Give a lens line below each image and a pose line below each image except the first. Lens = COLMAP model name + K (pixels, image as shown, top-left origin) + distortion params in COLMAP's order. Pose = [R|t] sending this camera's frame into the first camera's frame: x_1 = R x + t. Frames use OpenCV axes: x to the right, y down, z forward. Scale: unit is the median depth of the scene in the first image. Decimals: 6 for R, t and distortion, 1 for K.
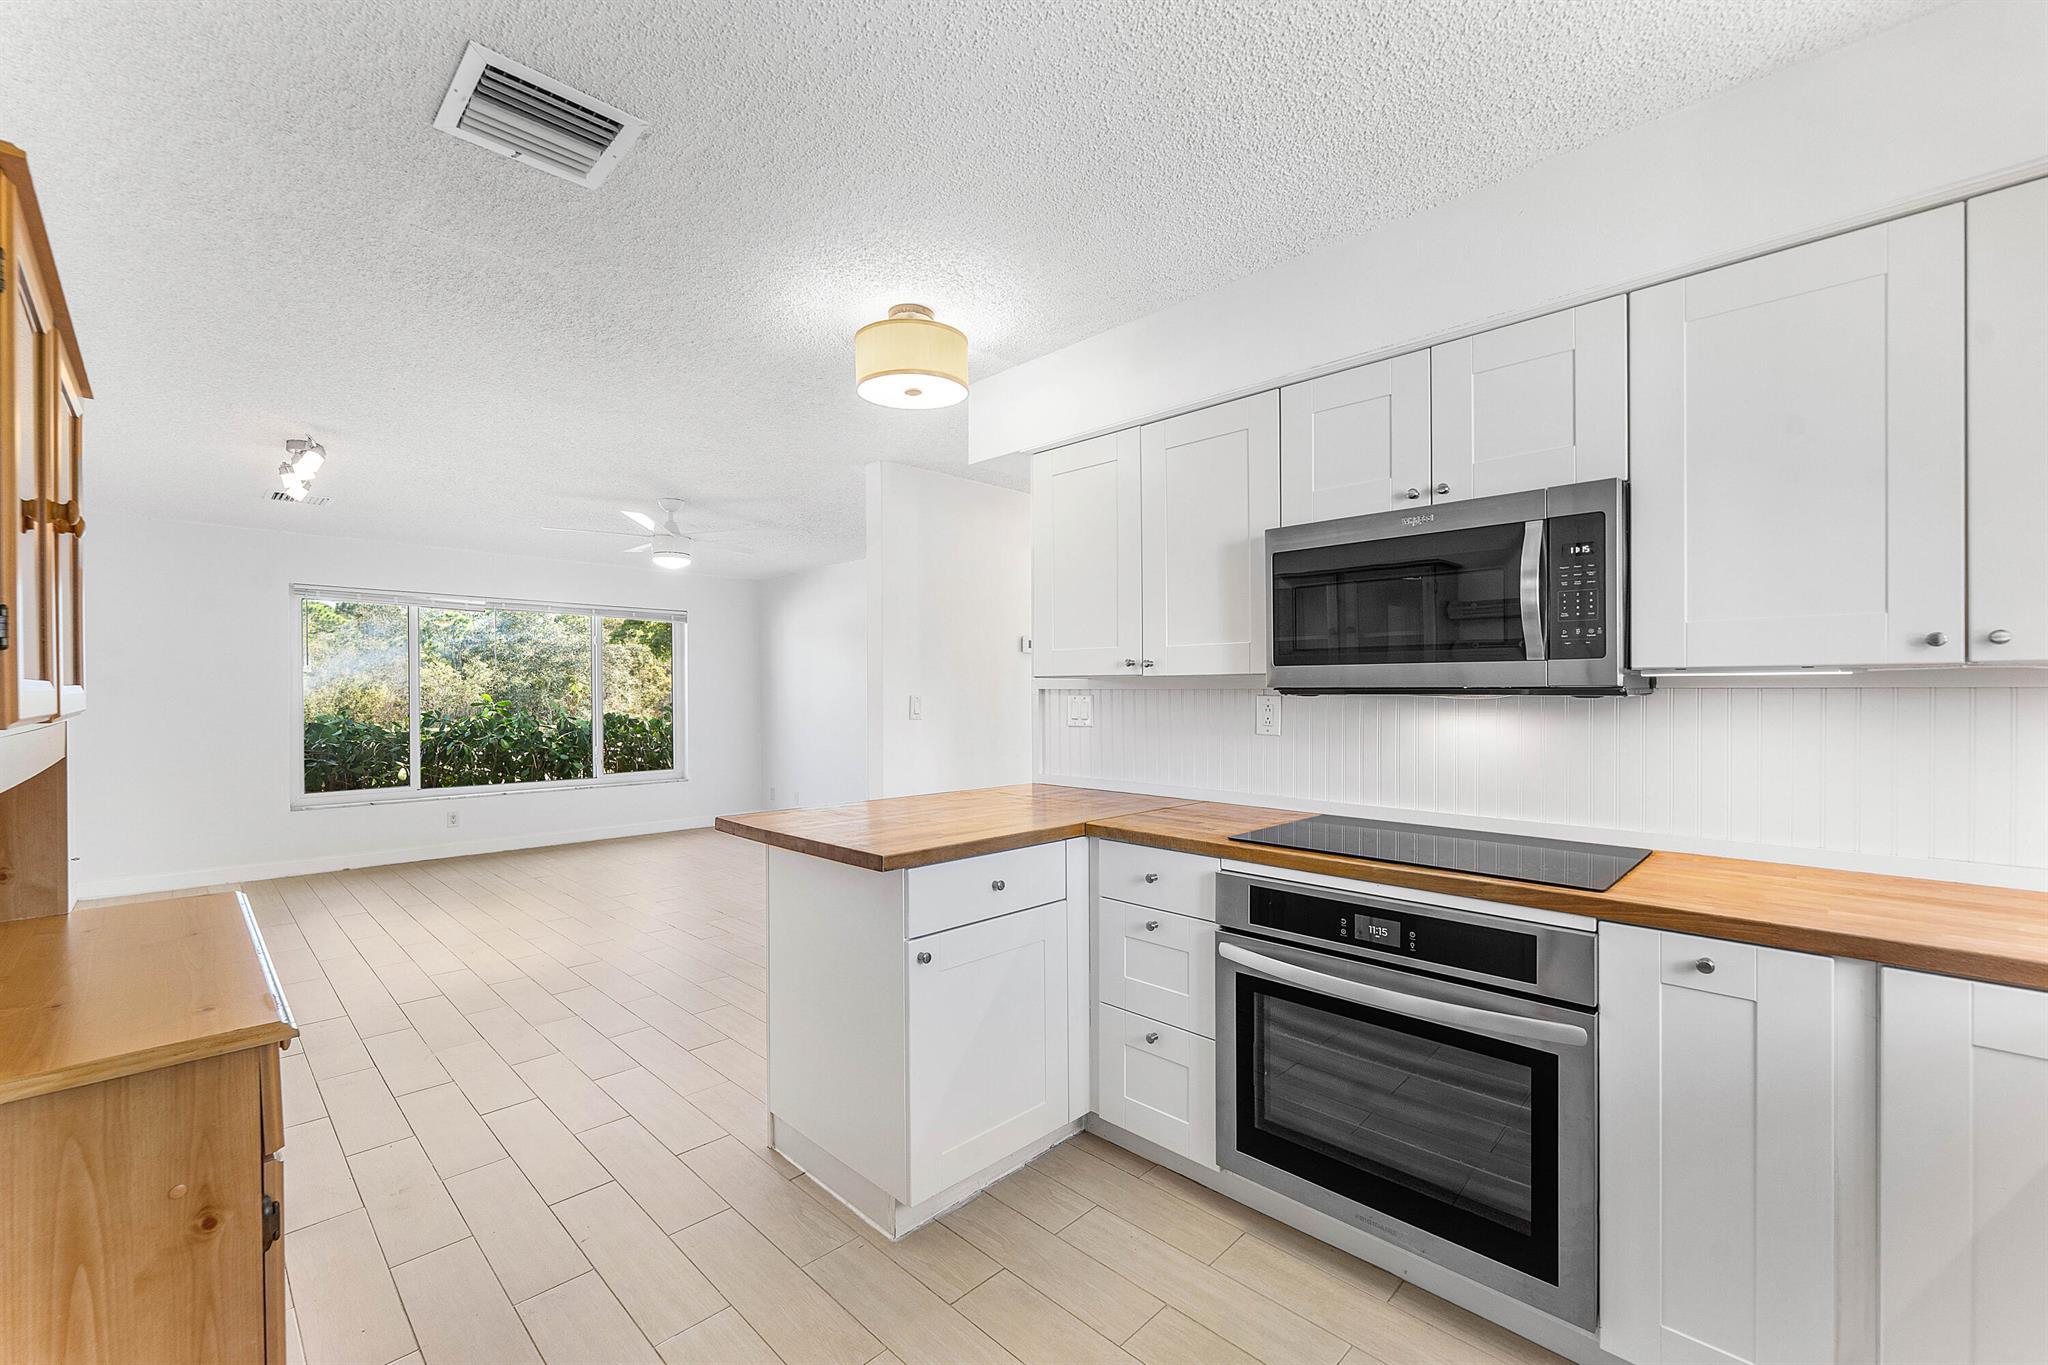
lens RADIAL K [[836.9, 0, 1023.0], [0, 836.9, 688.7], [0, 0, 1]] dist [-0.001463, -0.001384]
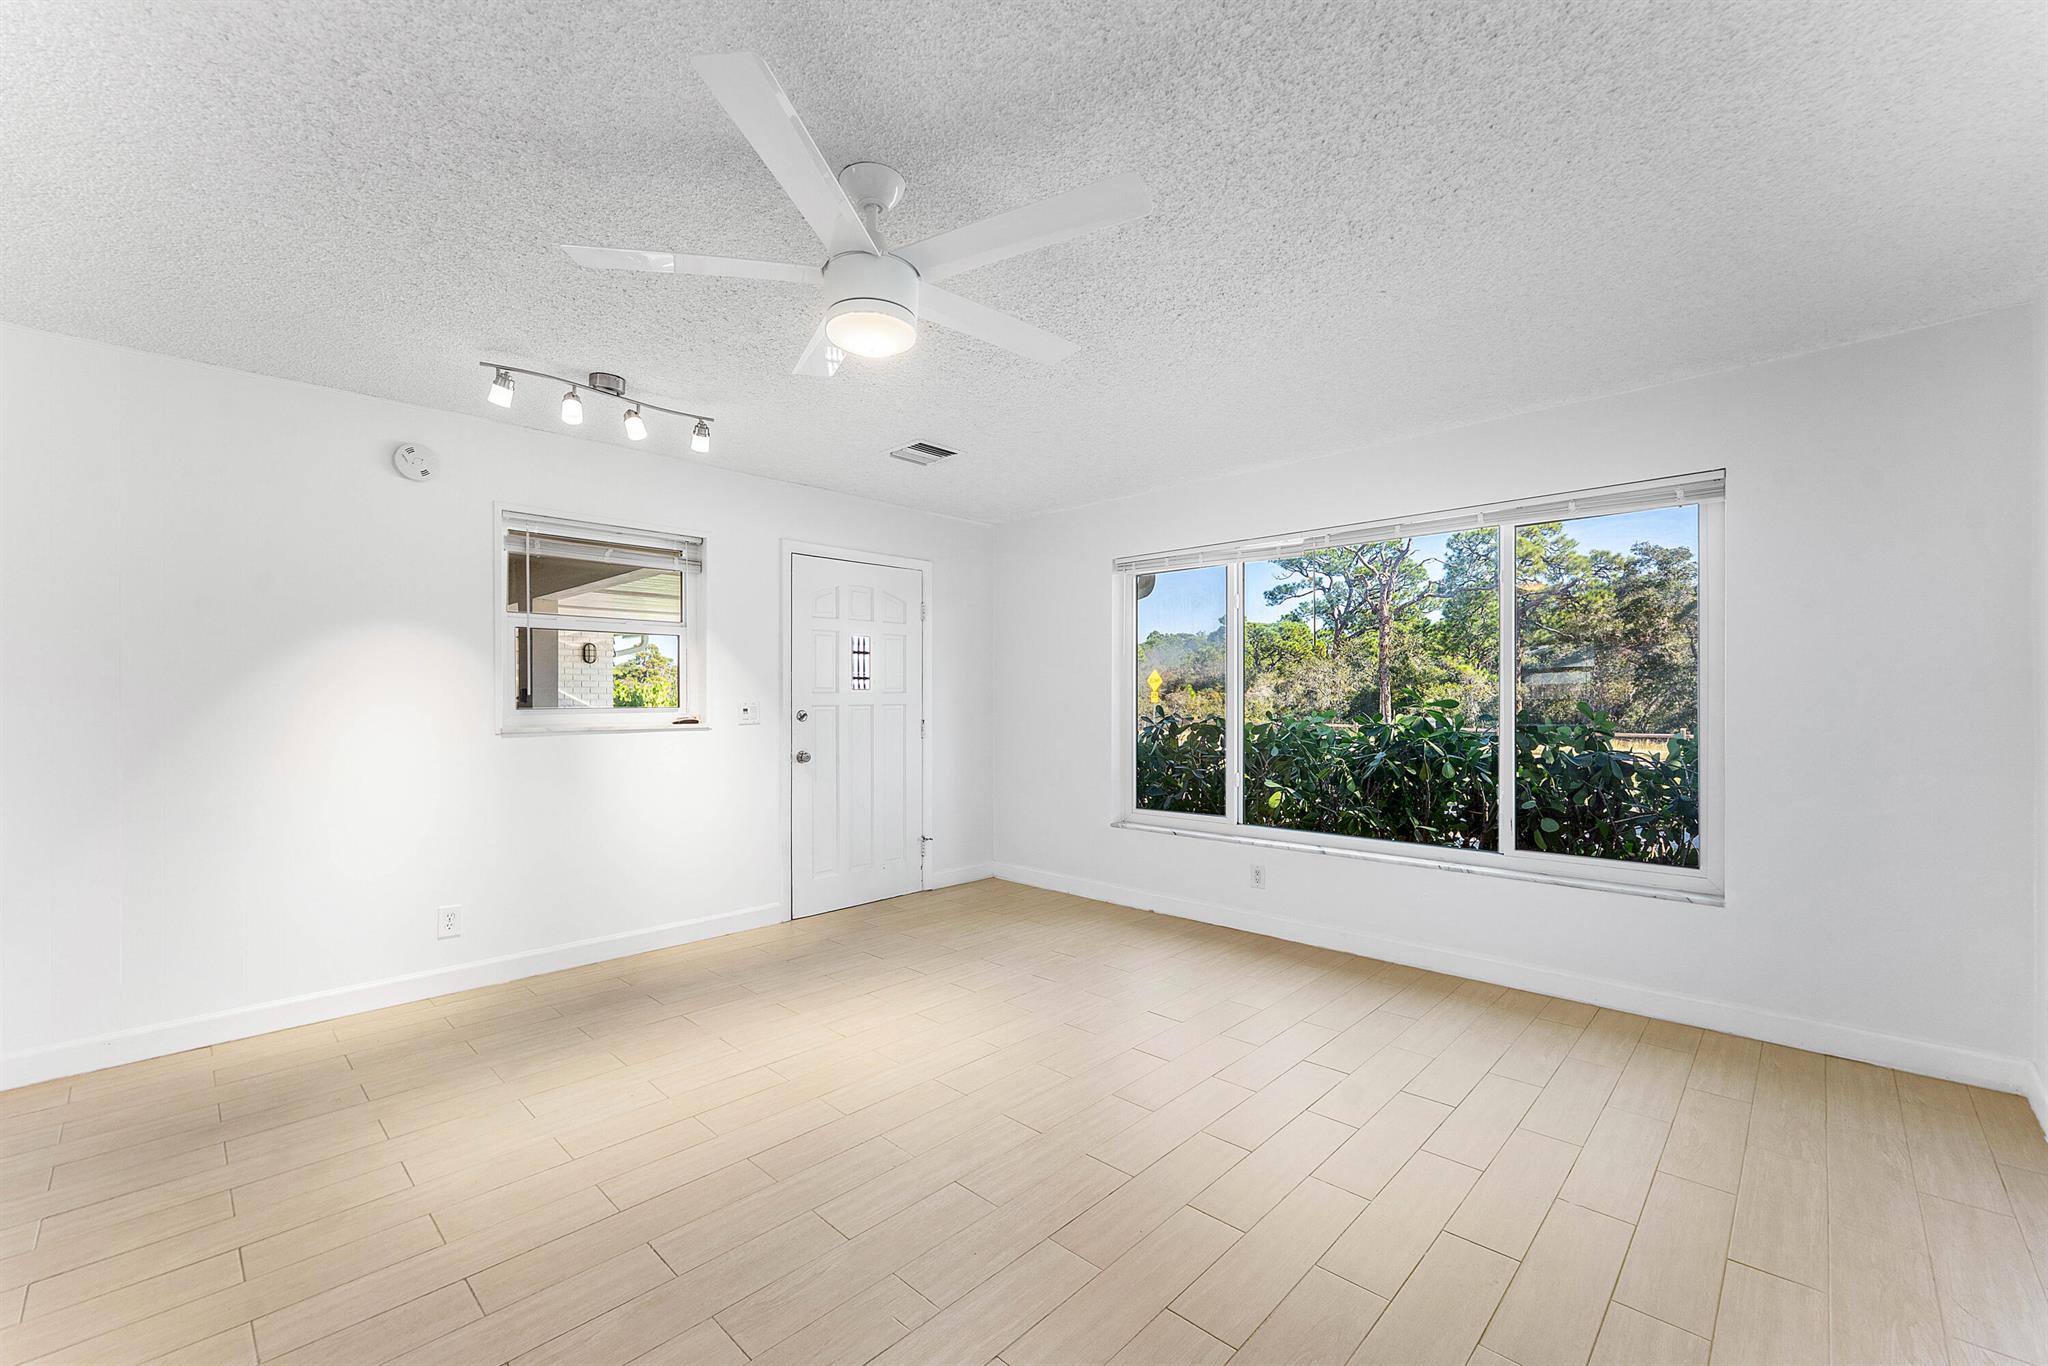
lens RADIAL K [[836.9, 0, 1025.8], [0, 836.9, 694.8], [0, 0, 1]] dist [-0.001463, -0.001384]
pose [[0.013504, 0.000464, -0.999909, -0.055176], [0.005759, 0.999983, 0.000541, 0.026621], [0.999892, -0.005766, 0.013501, 2.036574]]
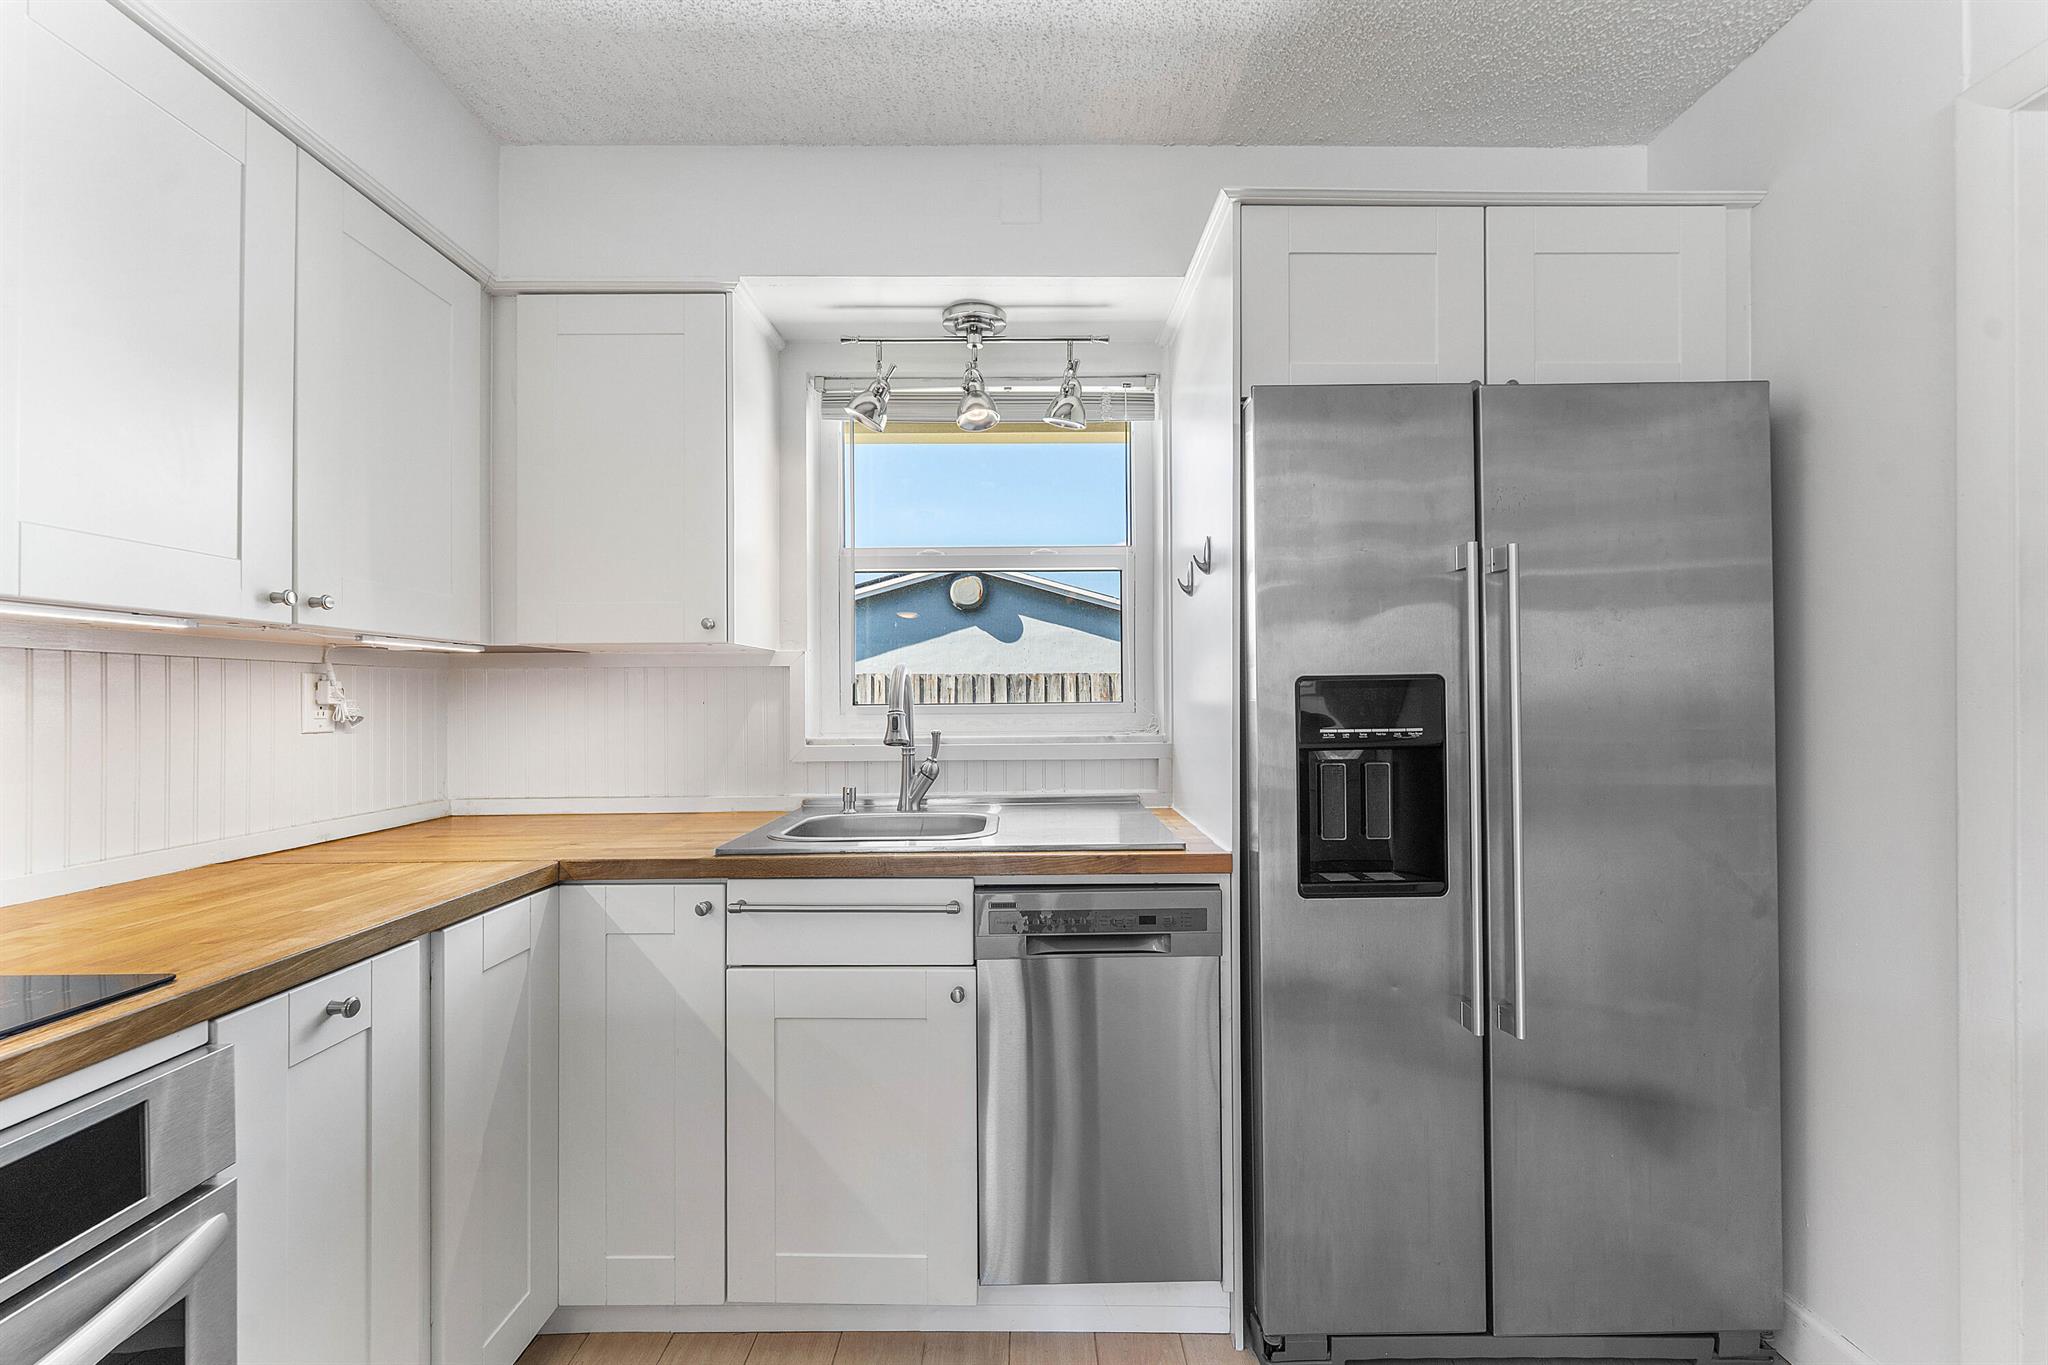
lens RADIAL K [[836.9, 0, 1019.0], [0, 836.9, 691.6], [0, 0, 1]] dist [-0.001463, -0.001384]
pose [[-0.701009, 0.010675, 0.713073, -0.073558], [0.003411, 0.999927, -0.011616, 0.031872], [-0.713144, -0.005711, -0.700994, 0.581165]]
